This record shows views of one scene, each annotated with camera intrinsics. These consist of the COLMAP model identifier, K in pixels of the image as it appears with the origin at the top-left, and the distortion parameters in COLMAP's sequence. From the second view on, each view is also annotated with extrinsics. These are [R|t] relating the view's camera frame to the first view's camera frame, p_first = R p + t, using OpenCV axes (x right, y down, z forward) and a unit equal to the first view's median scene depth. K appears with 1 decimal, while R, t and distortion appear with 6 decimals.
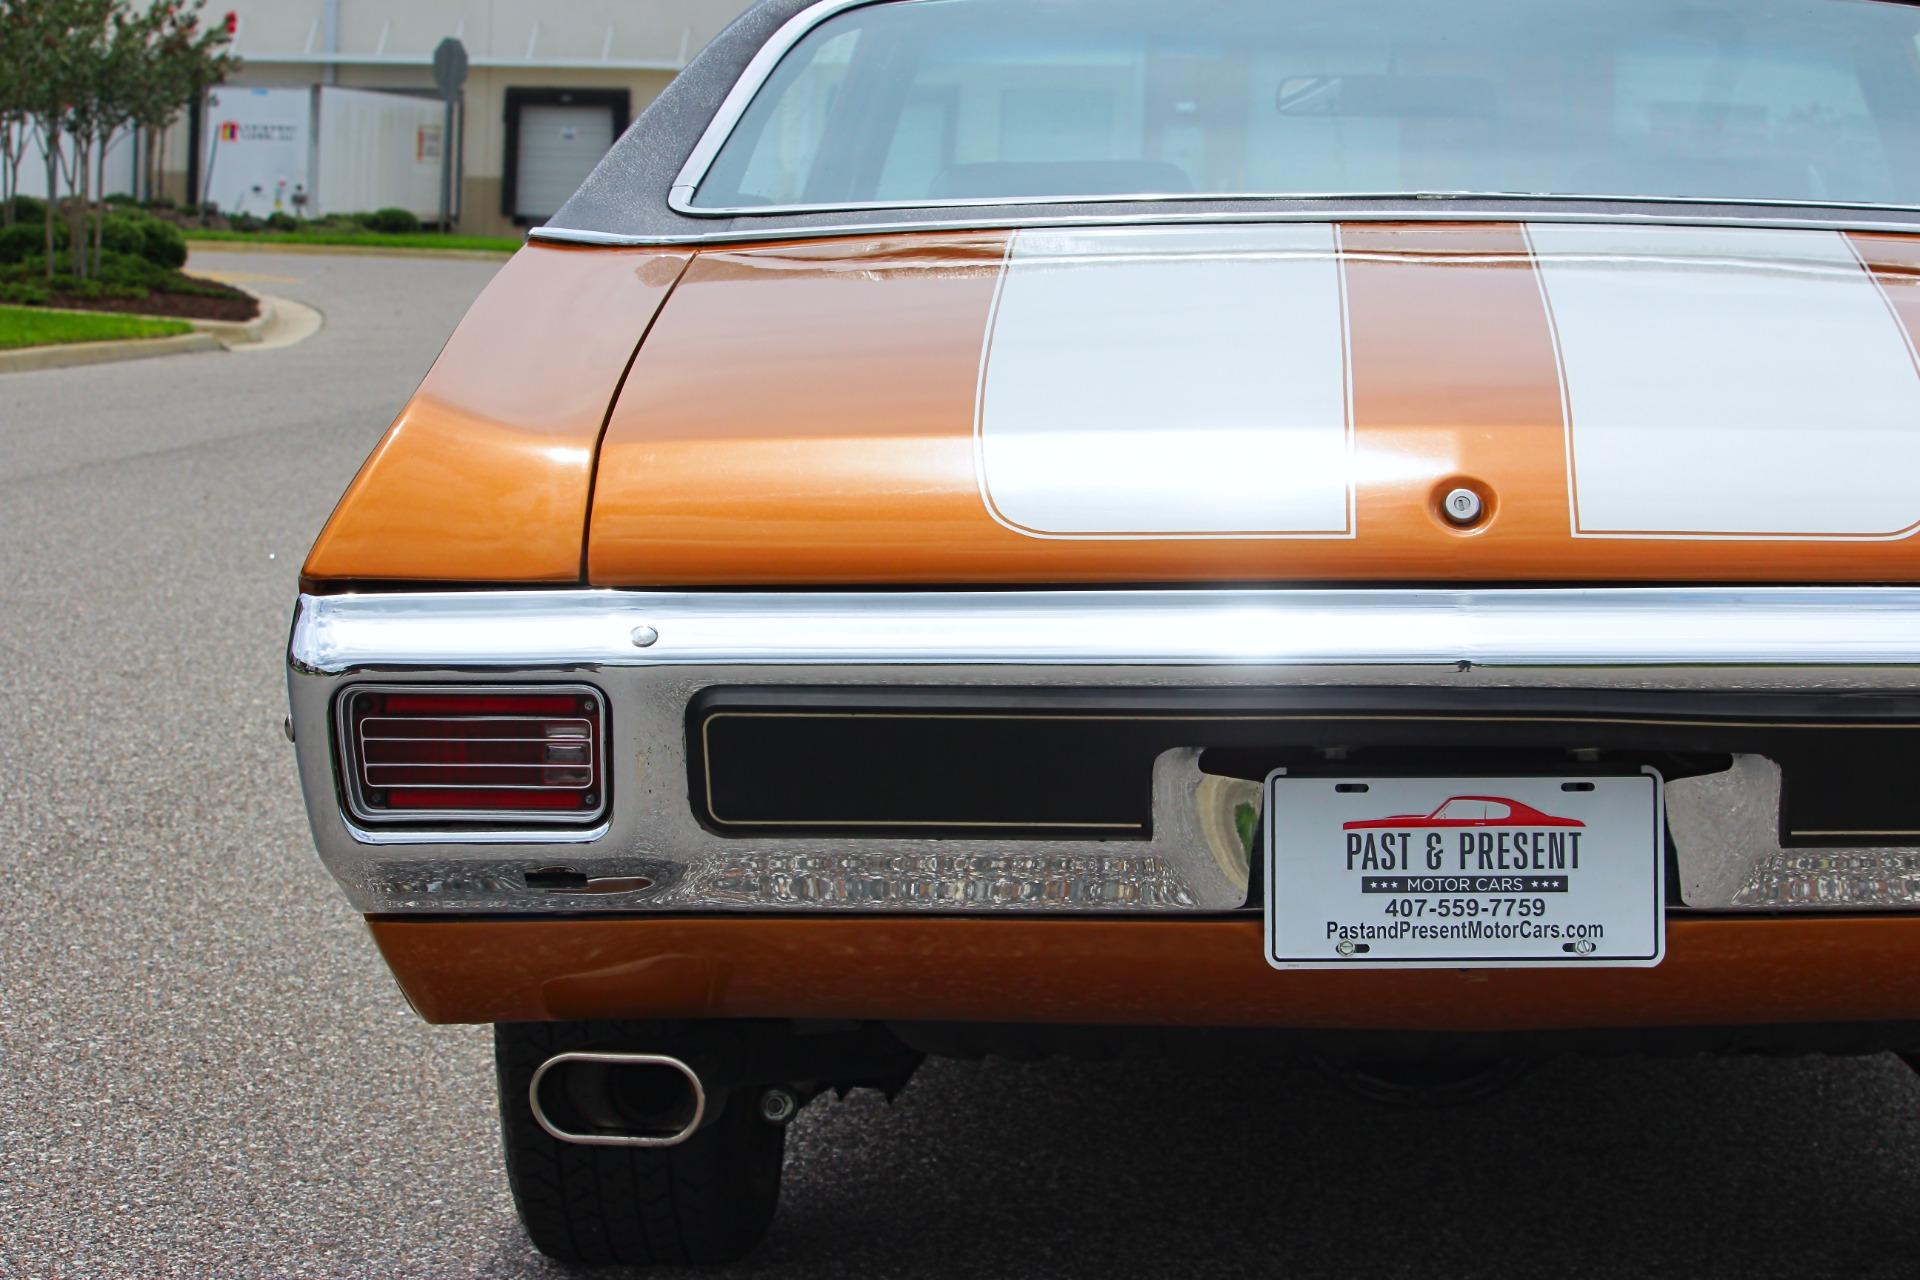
lens RADIAL K [[4868.1, 0, 976.9], [0, 4868.1, 635.4], [0, 0, 1]] dist [-0.425331, 0.000000]
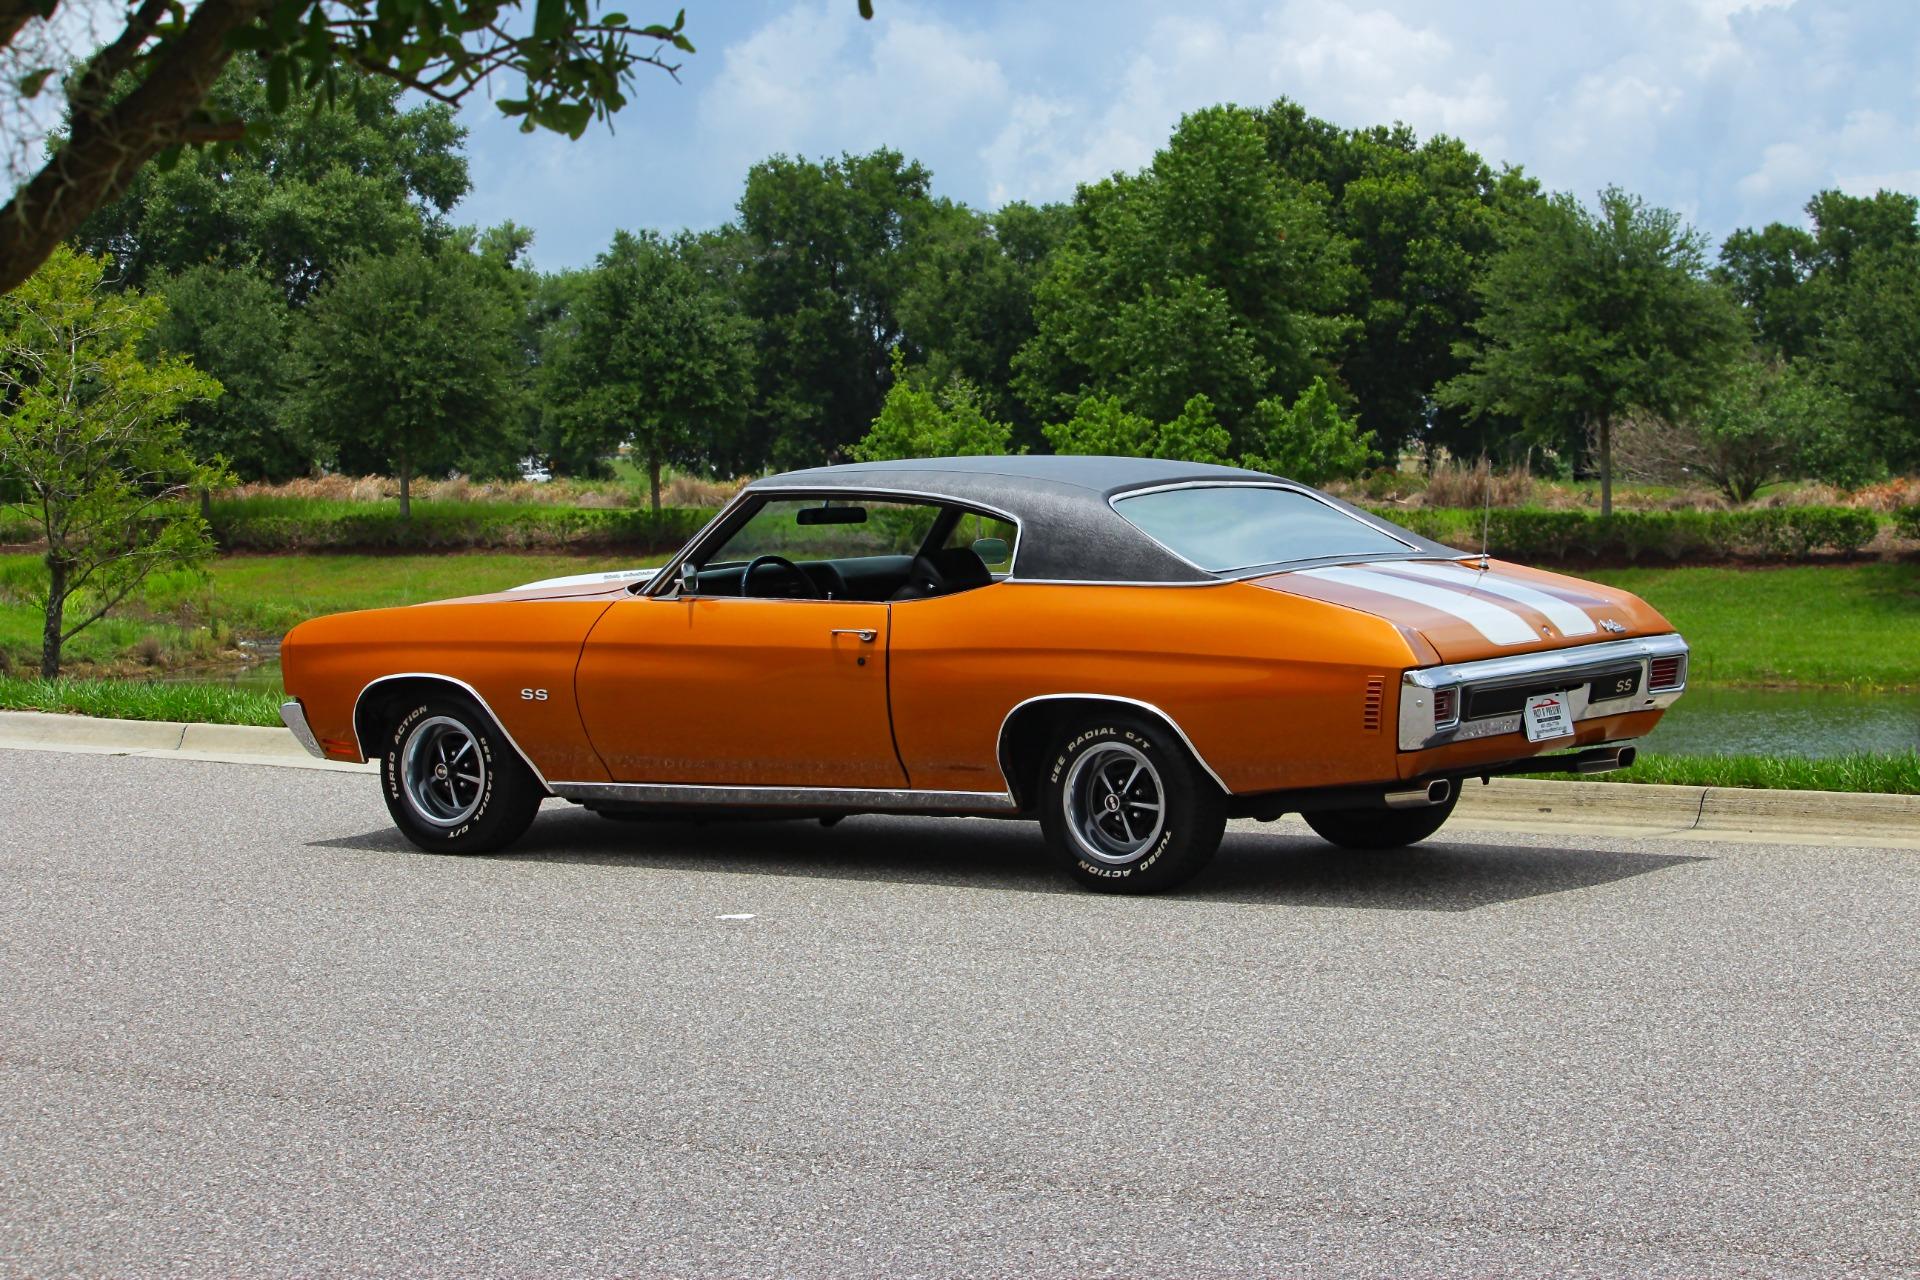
lens RADIAL K [[4868.1, 0, 982.0], [0, 4868.1, 552.4], [0, 0, 1]] dist [-0.425331, 0.000000]
pose [[0.525288, -0.045552, 0.849704, -3.811643], [0.091962, 0.995756, -0.003469, -0.127996], [-0.845940, 0.079963, 0.527248, -0.854451]]
